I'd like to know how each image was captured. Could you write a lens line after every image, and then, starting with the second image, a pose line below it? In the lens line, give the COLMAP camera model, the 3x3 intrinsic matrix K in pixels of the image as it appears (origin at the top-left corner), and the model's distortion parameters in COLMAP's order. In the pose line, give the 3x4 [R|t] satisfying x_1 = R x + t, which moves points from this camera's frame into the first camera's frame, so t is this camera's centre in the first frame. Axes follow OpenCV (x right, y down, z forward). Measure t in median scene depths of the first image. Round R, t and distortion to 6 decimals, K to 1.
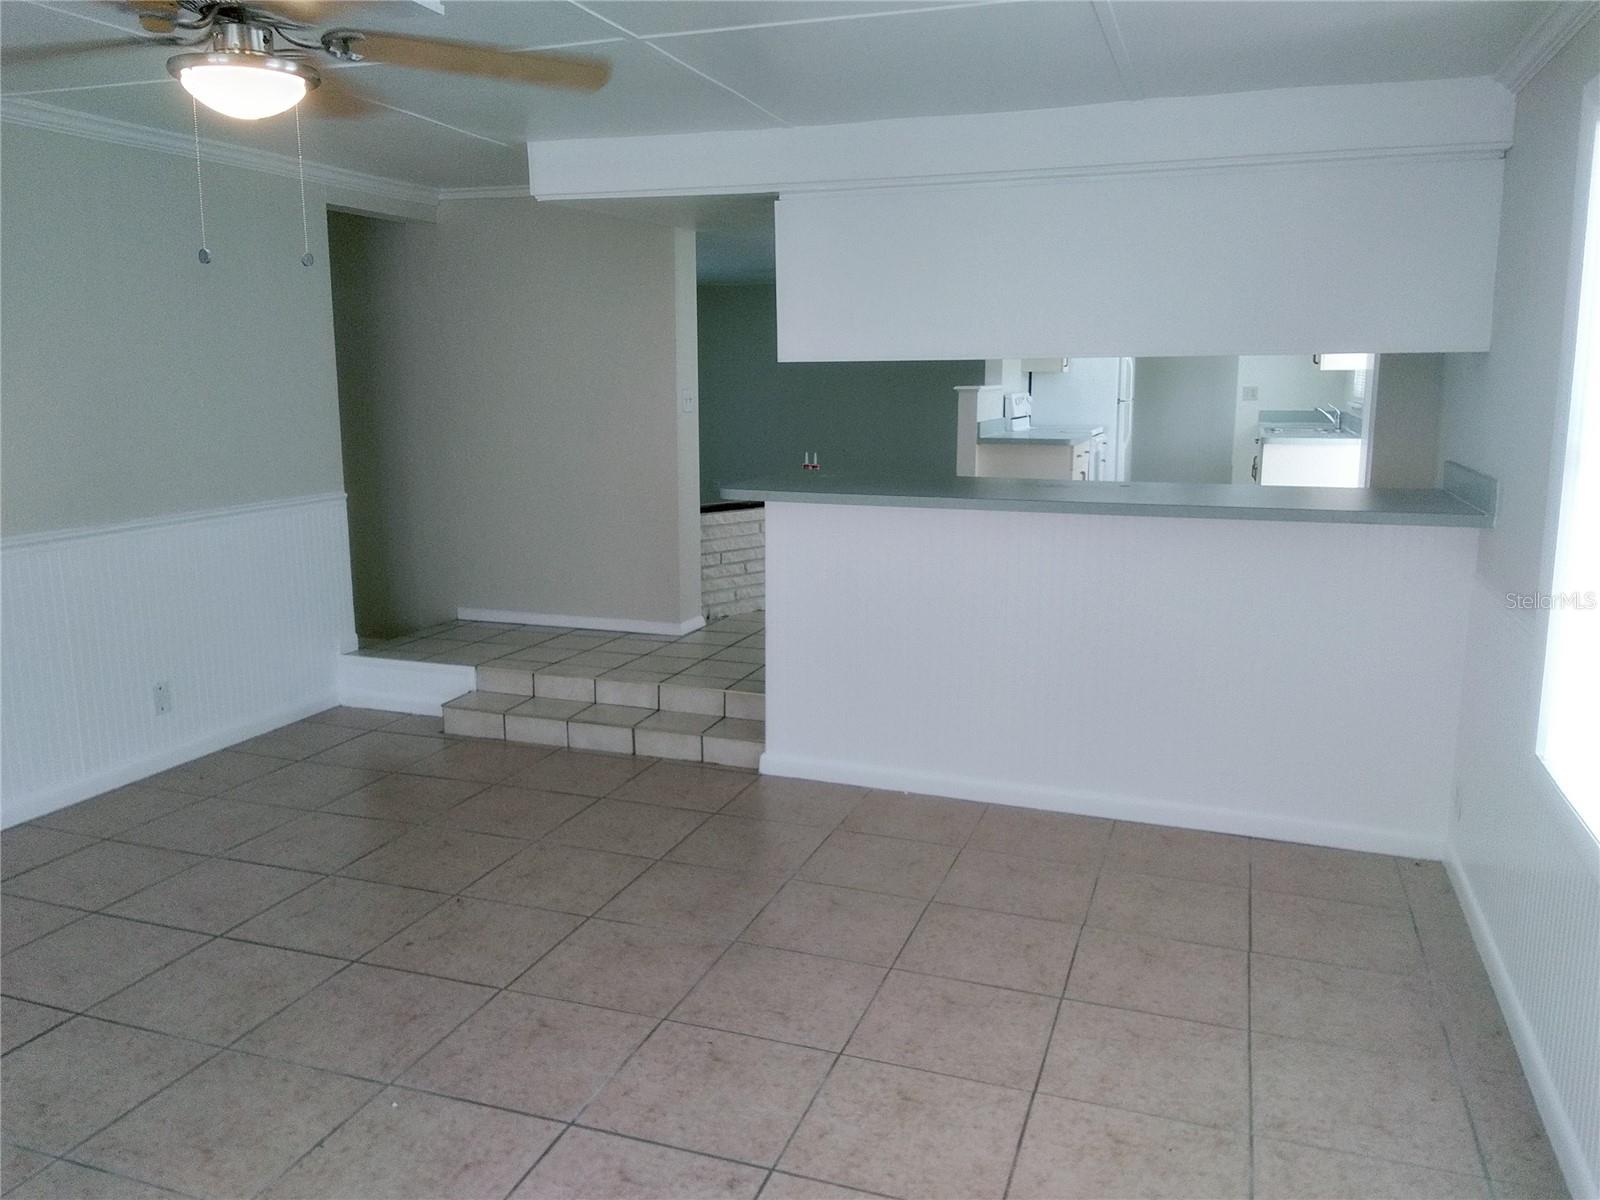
lens RADIAL K [[1243.6, 0, 808.1], [0, 1243.6, 590.2], [0, 0, 1]] dist [0.069046, -0.093340]
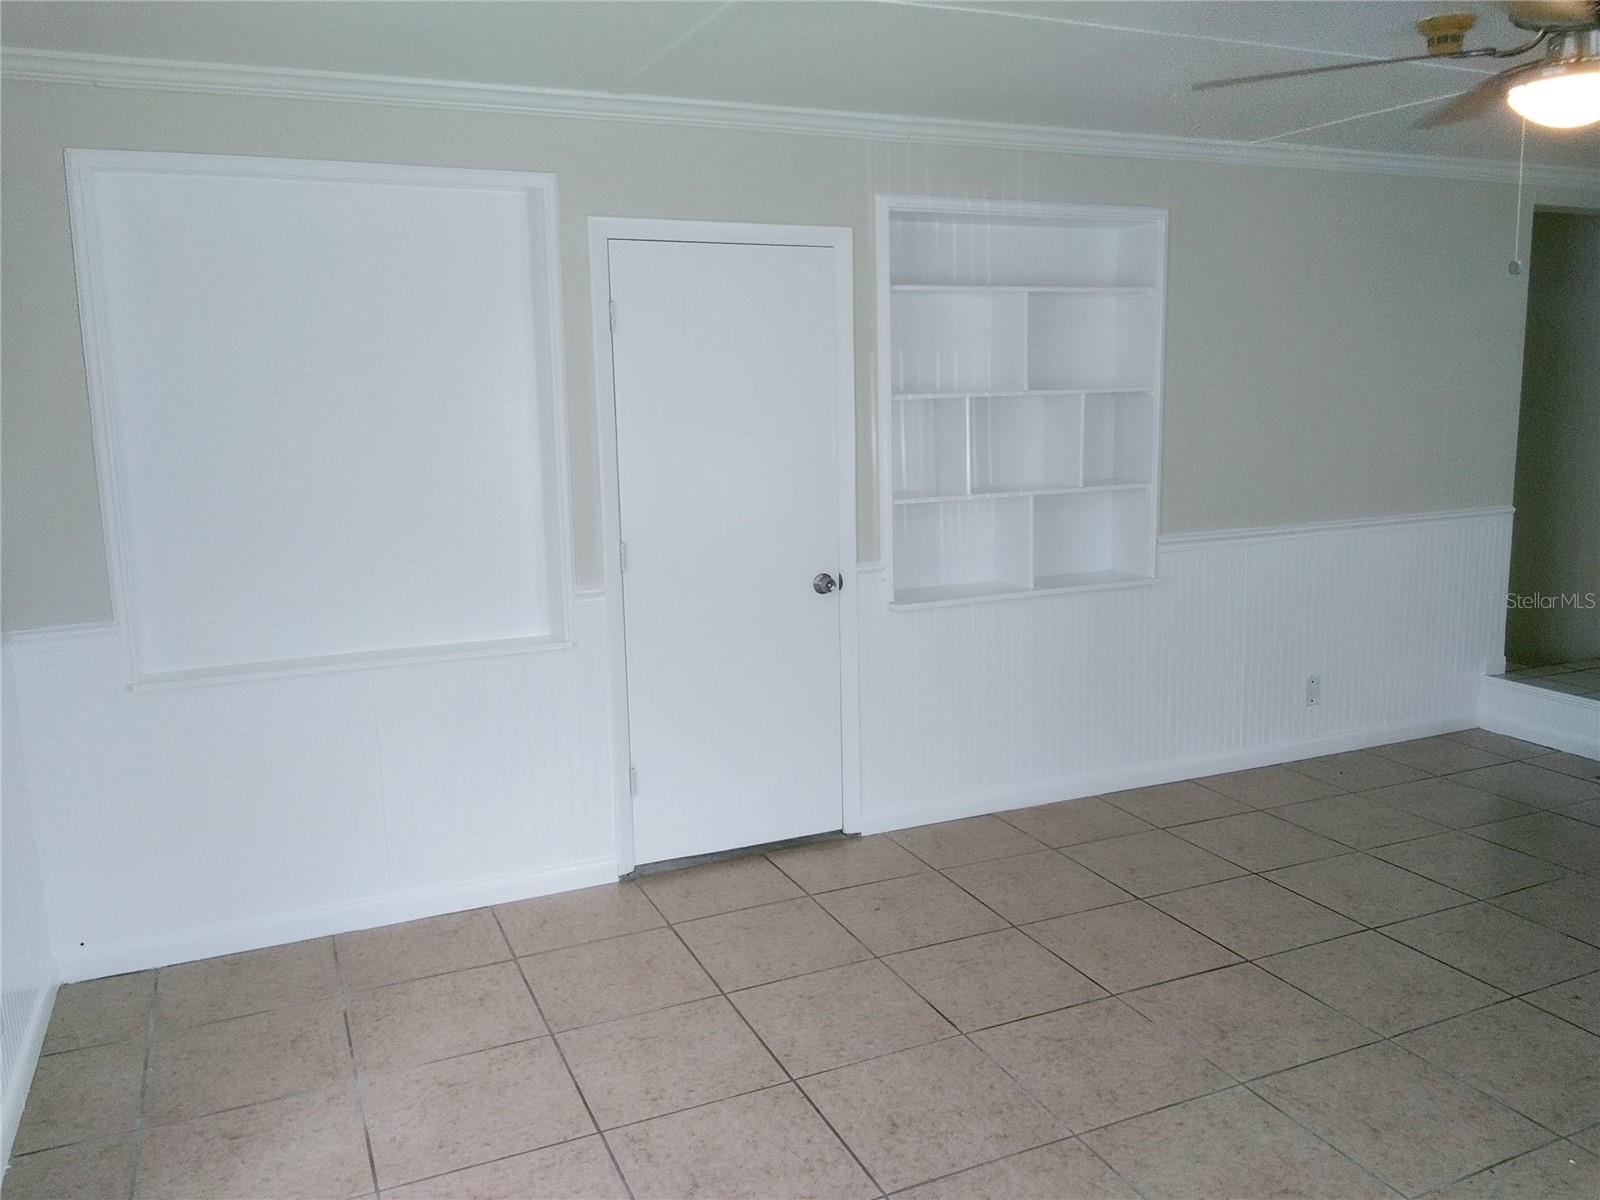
lens RADIAL K [[1243.6, 0, 808.1], [0, 1243.6, 590.2], [0, 0, 1]] dist [0.069046, -0.093340]
pose [[0.697043, 0.101138, -0.709861, -0.092727], [-0.107398, 0.993561, 0.036099, 0.011999], [0.708941, 0.051075, 0.703416, -0.074591]]
